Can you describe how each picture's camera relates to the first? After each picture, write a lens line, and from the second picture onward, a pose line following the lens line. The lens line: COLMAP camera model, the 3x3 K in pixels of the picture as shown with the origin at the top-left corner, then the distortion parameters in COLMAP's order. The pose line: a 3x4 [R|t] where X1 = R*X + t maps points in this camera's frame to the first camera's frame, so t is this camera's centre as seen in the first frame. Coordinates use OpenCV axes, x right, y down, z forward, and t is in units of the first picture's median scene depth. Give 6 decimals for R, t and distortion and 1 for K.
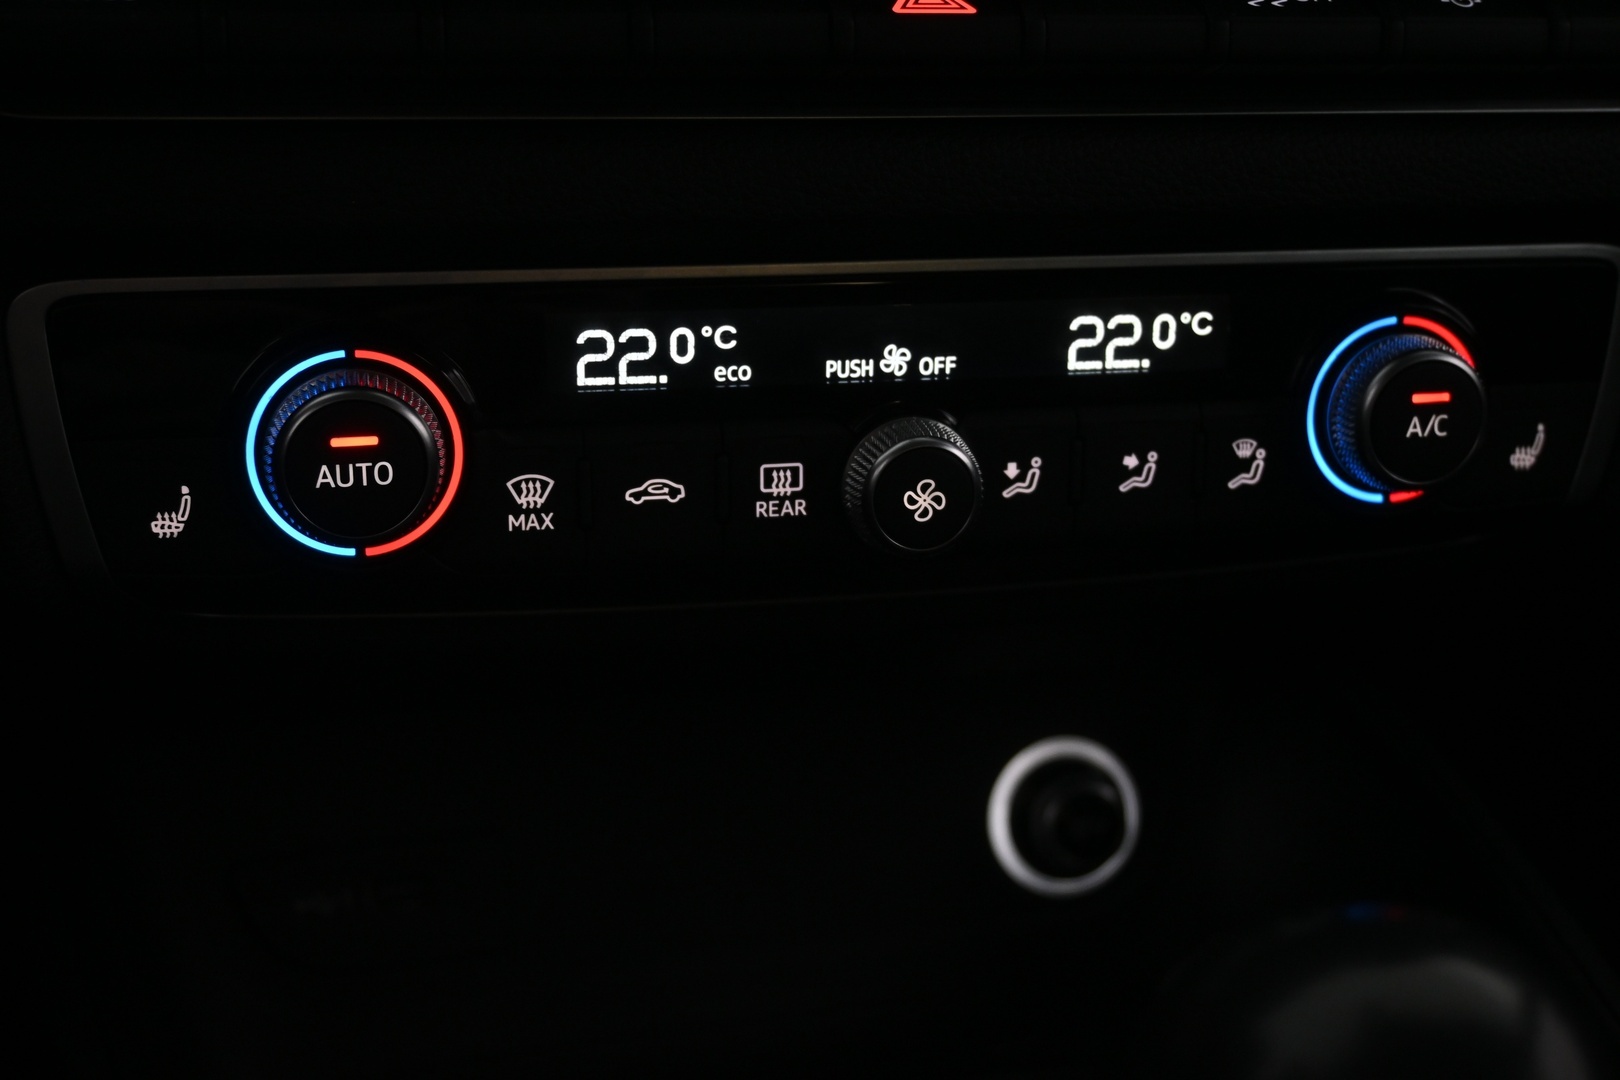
lens RADIAL K [[2036.1, 0, 808.1], [0, 2036.1, 537.5], [0, 0, 1]] dist [-0.005941, 0.000000]
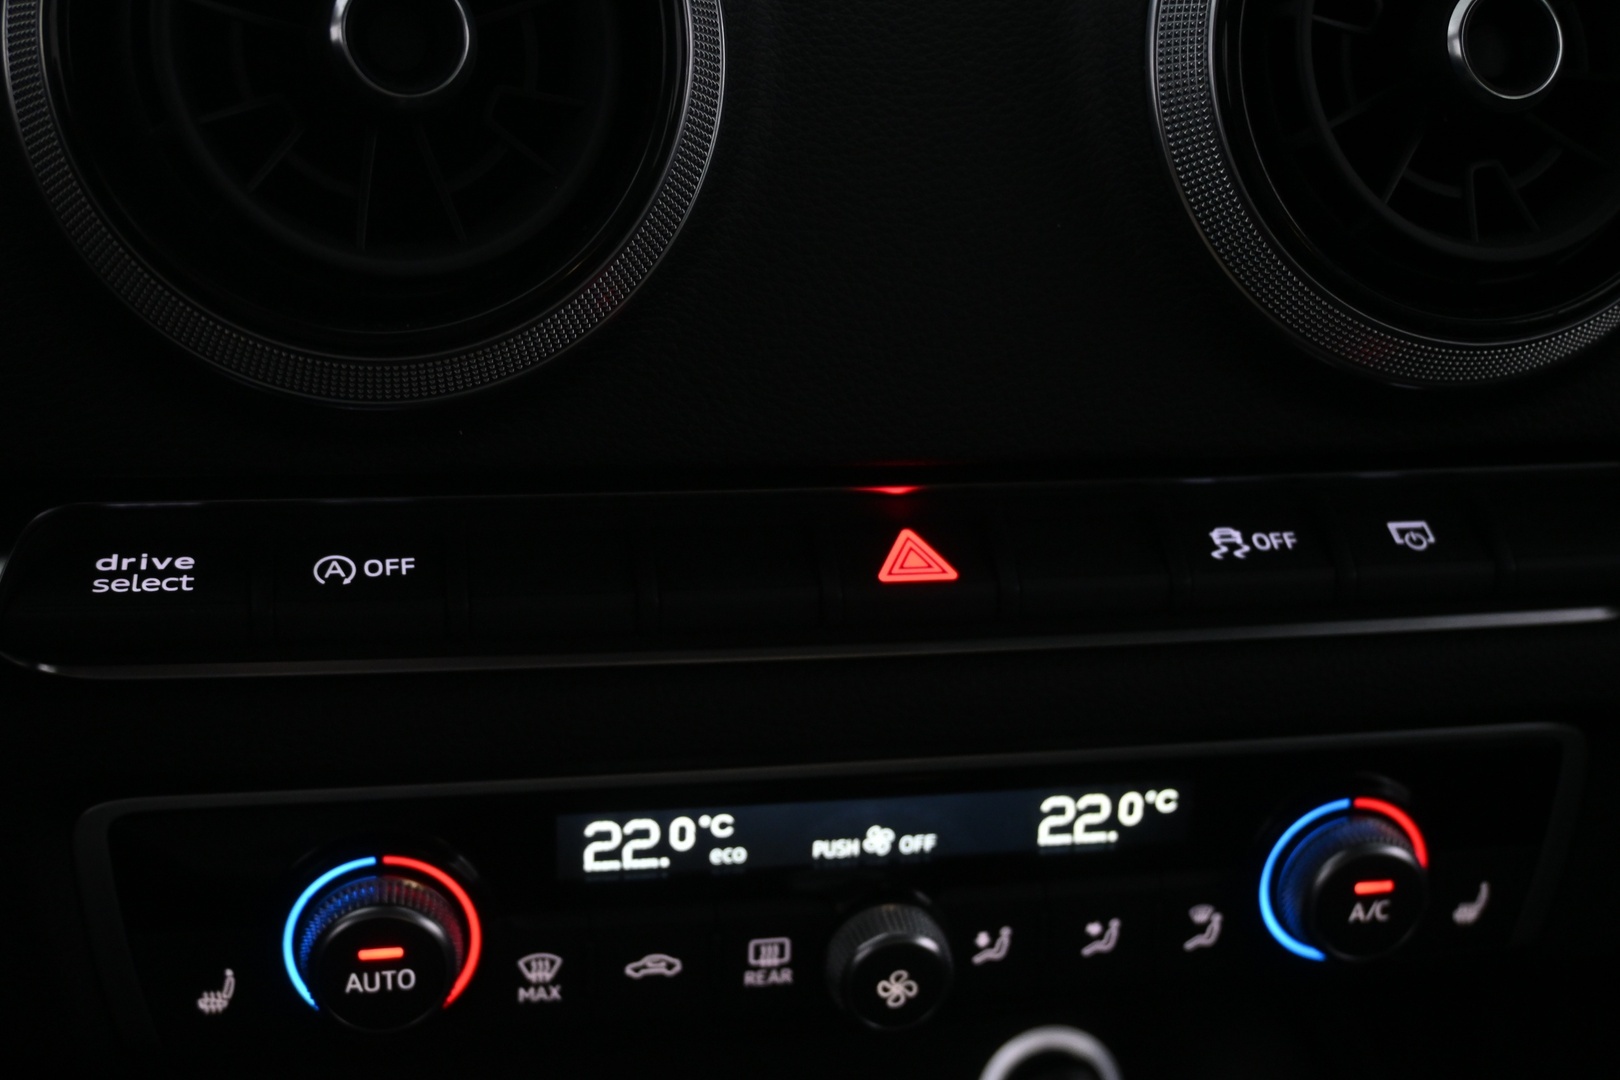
lens RADIAL K [[2106.8, 0, 813.0], [0, 2106.8, 542.7], [0, 0, 1]] dist [-0.003960, 0.000000]
pose [[0.998968, 0.036430, -0.027118, 0.032986], [-0.035012, 0.998081, 0.051074, -0.306781], [0.028927, -0.050072, 0.998327, -0.120045]]
